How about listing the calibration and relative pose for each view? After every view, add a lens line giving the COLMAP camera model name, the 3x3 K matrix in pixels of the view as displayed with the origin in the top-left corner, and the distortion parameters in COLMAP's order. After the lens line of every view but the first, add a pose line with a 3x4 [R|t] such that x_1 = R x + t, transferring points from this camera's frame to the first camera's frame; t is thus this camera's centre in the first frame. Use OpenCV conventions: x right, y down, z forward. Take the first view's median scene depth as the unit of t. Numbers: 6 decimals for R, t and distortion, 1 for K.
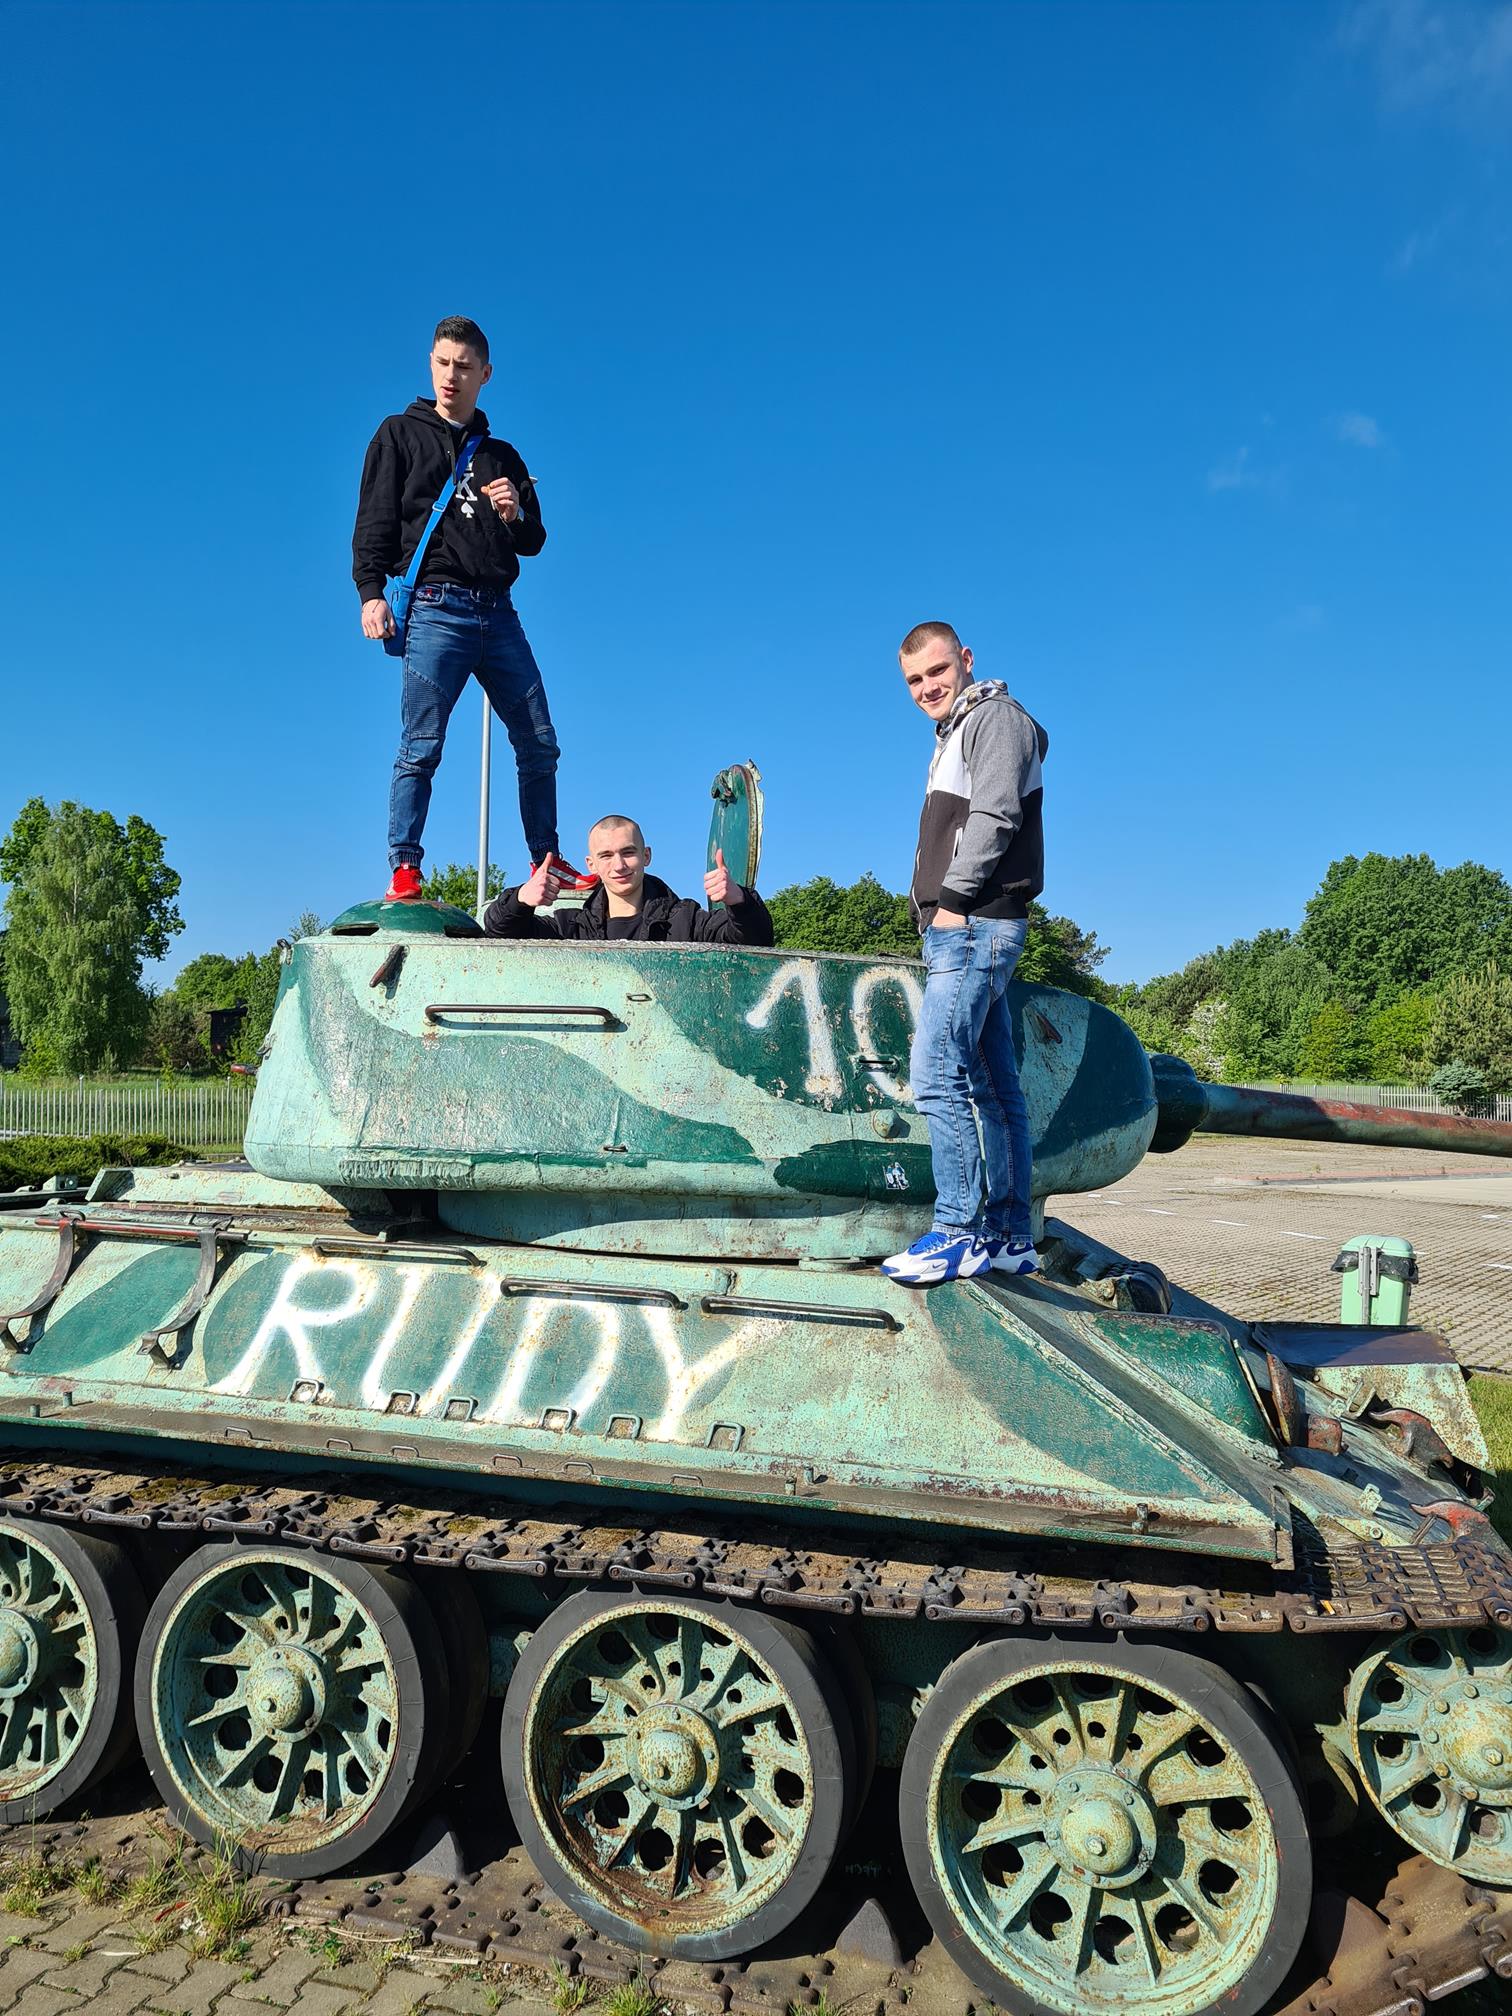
lens RADIAL K [[1503.8, 0, 745.7], [0, 1503.8, 1028.4], [0, 0, 1]] dist [0.066980, -0.046773]
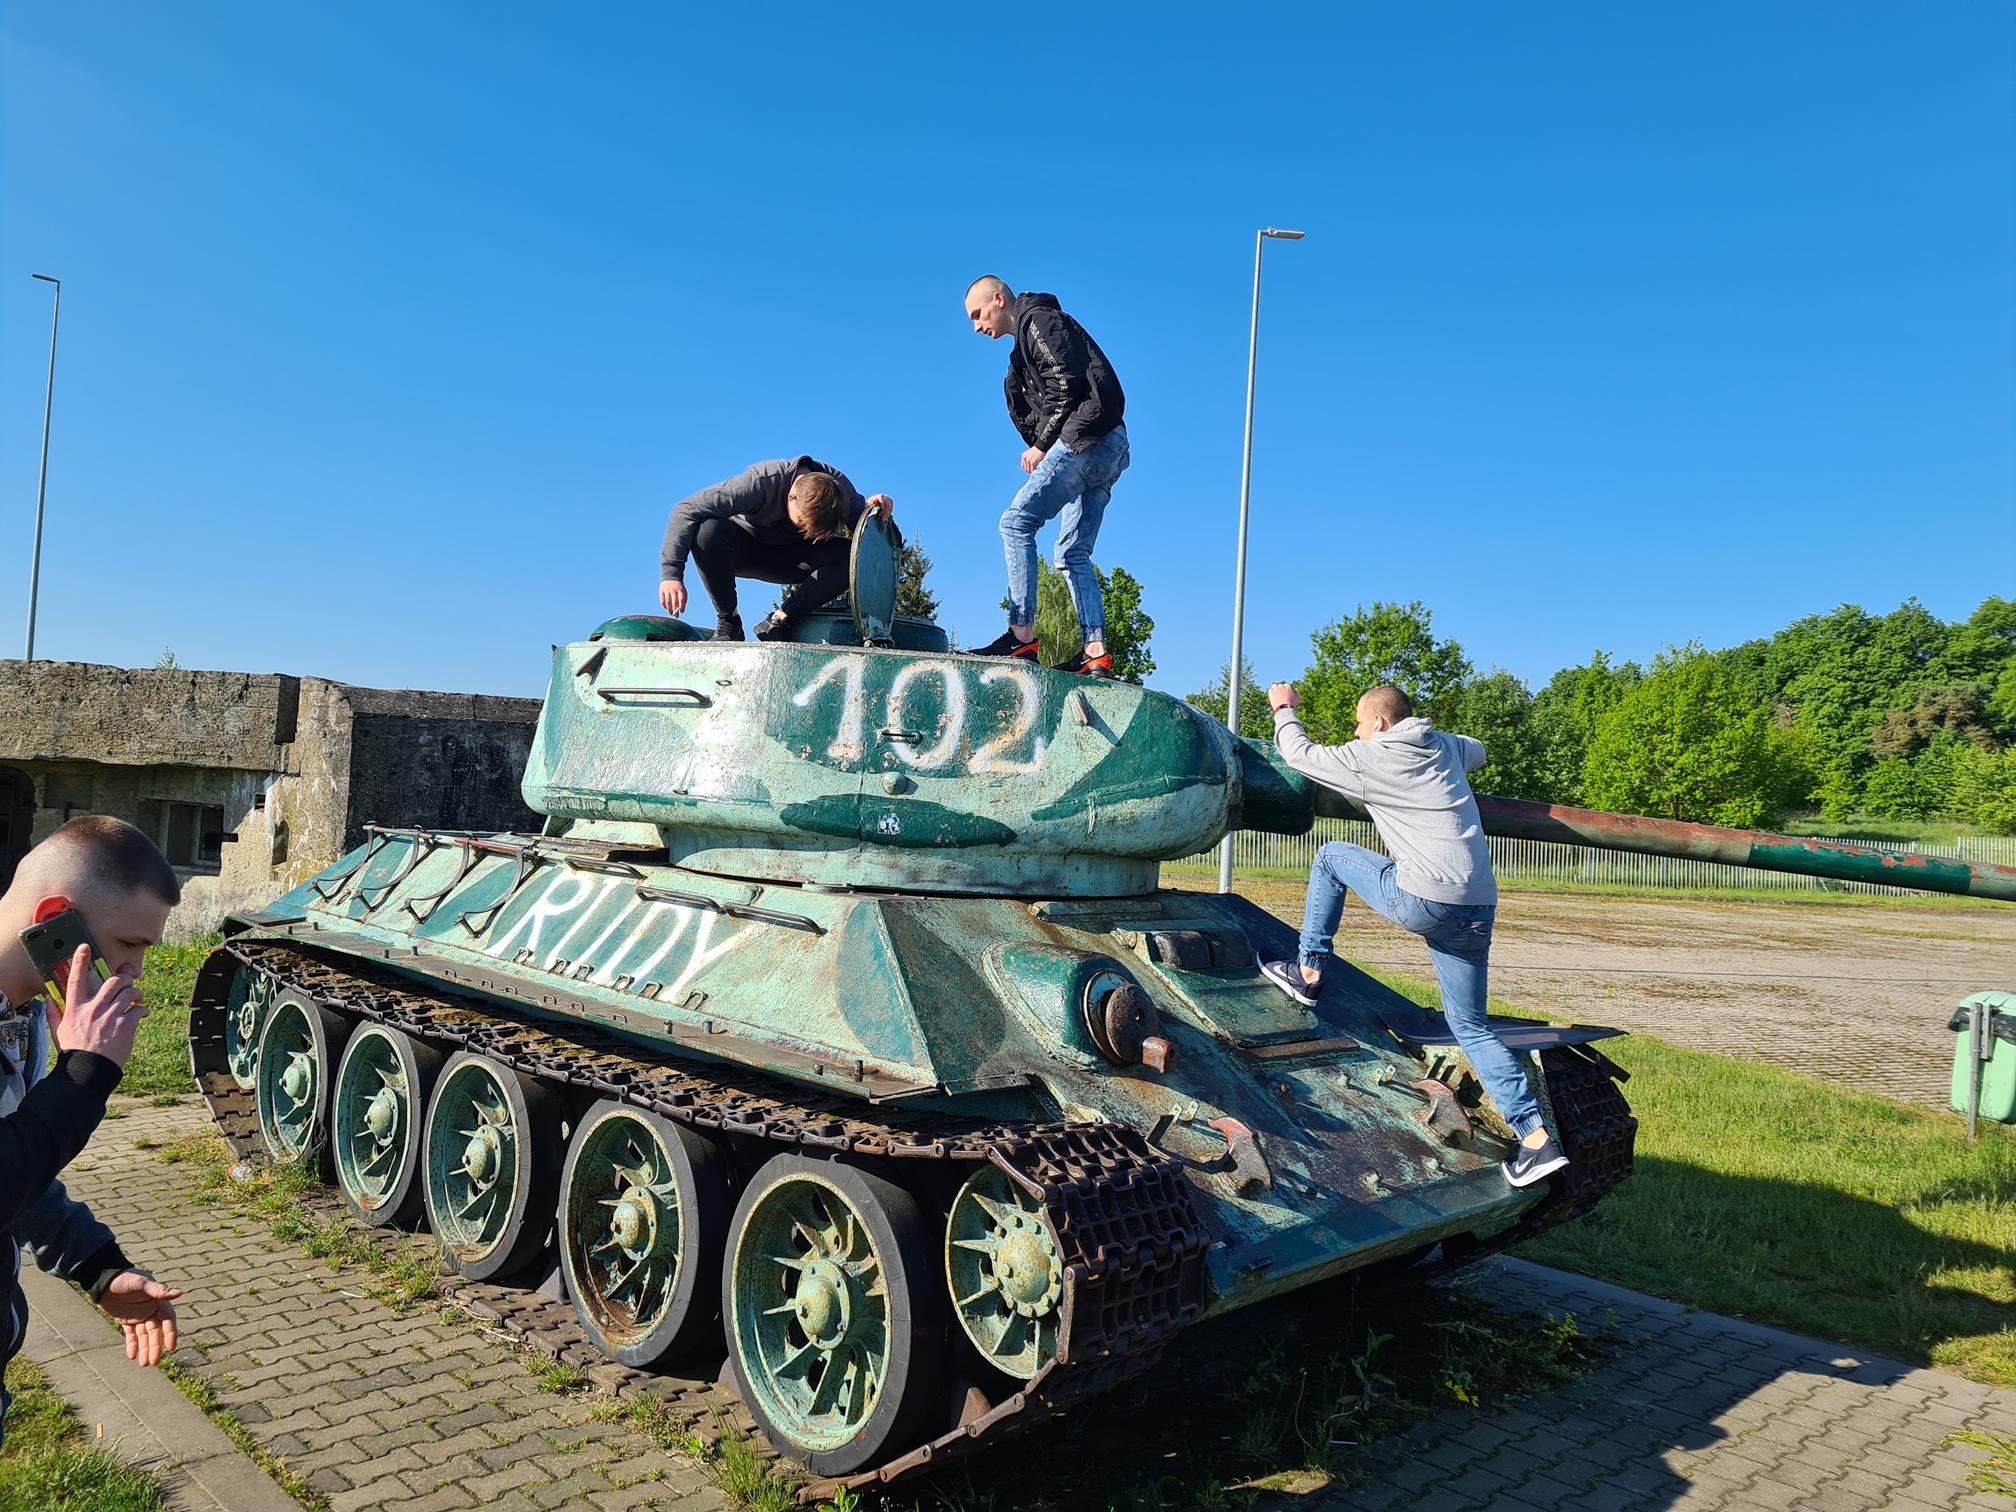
lens RADIAL K [[1503.8, 0, 1035.3], [0, 1503.8, 731.5], [0, 0, 1]] dist [0.066980, -0.046773]
pose [[0.896288, 0.010880, -0.443338, 0.782658], [-0.021950, 0.999562, -0.019846, 0.043826], [0.442928, 0.027519, 0.896135, -0.081333]]
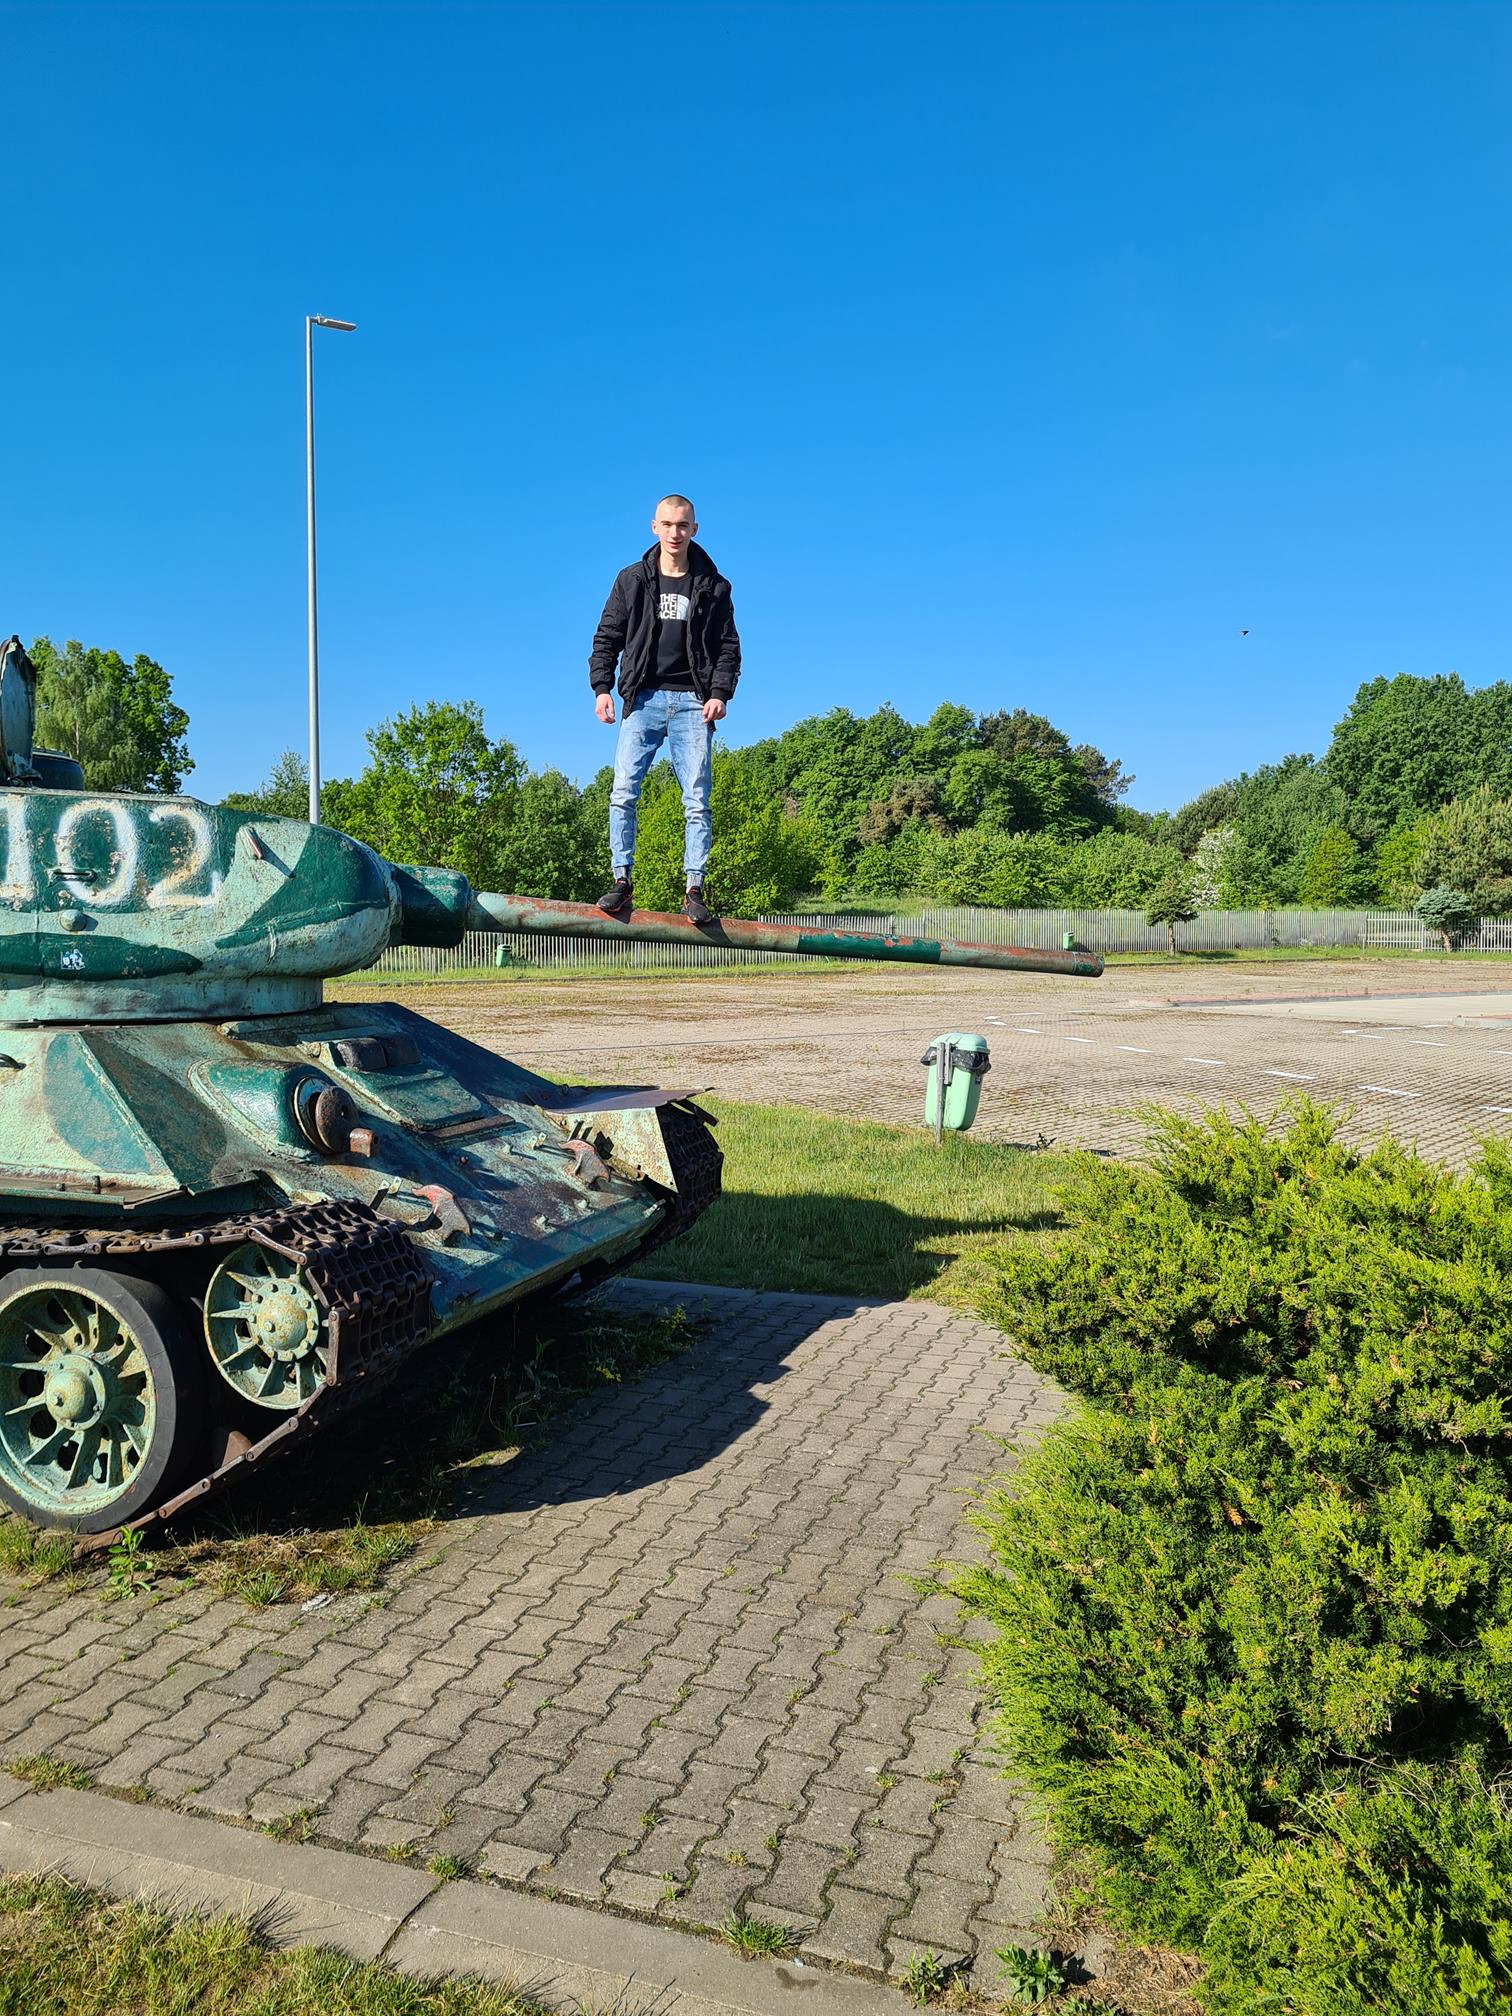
lens RADIAL K [[1503.8, 0, 753.9], [0, 1503.8, 1006.6], [0, 0, 1]] dist [0.066980, -0.046773]
pose [[0.999572, -0.008346, -0.028042, 0.749693], [0.010972, 0.995431, 0.094847, 0.019136], [0.027122, -0.095114, 0.995097, -0.326066]]
